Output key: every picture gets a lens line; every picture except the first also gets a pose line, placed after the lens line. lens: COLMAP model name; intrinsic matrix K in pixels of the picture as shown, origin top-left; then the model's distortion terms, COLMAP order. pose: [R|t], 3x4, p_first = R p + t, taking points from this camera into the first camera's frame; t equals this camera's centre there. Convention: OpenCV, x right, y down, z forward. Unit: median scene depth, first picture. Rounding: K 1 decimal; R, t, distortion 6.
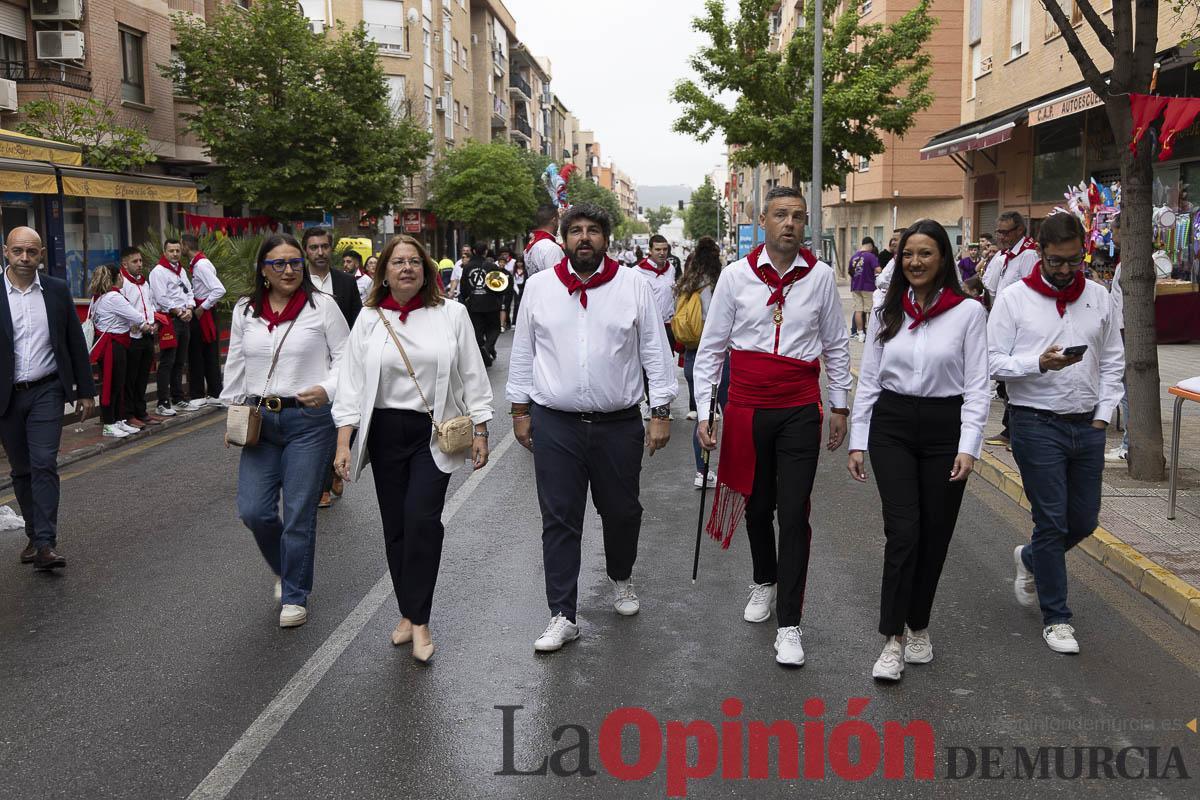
lens RADIAL K [[1446.0, 0, 600.0], [0, 1446.0, 409.0], [0, 0, 1]] dist [0.027897, 0.000000]
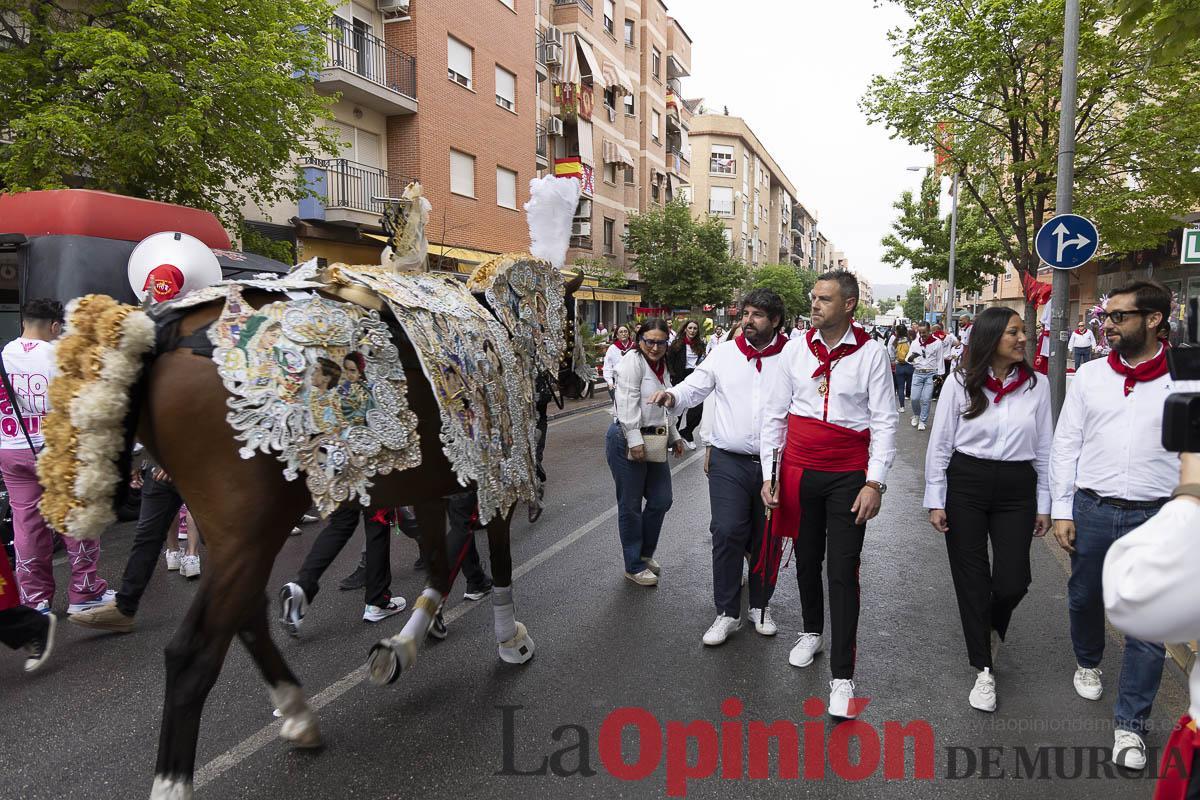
lens RADIAL K [[883.3, 0, 598.1], [0, 883.3, 405.9], [0, 0, 1]] dist [0.026164, 0.002870]
pose [[0.963151, 0.038320, -0.266218, 0.011594], [-0.042893, 0.999015, -0.011385, 0.018573], [0.265520, 0.022384, 0.963846, -0.174041]]
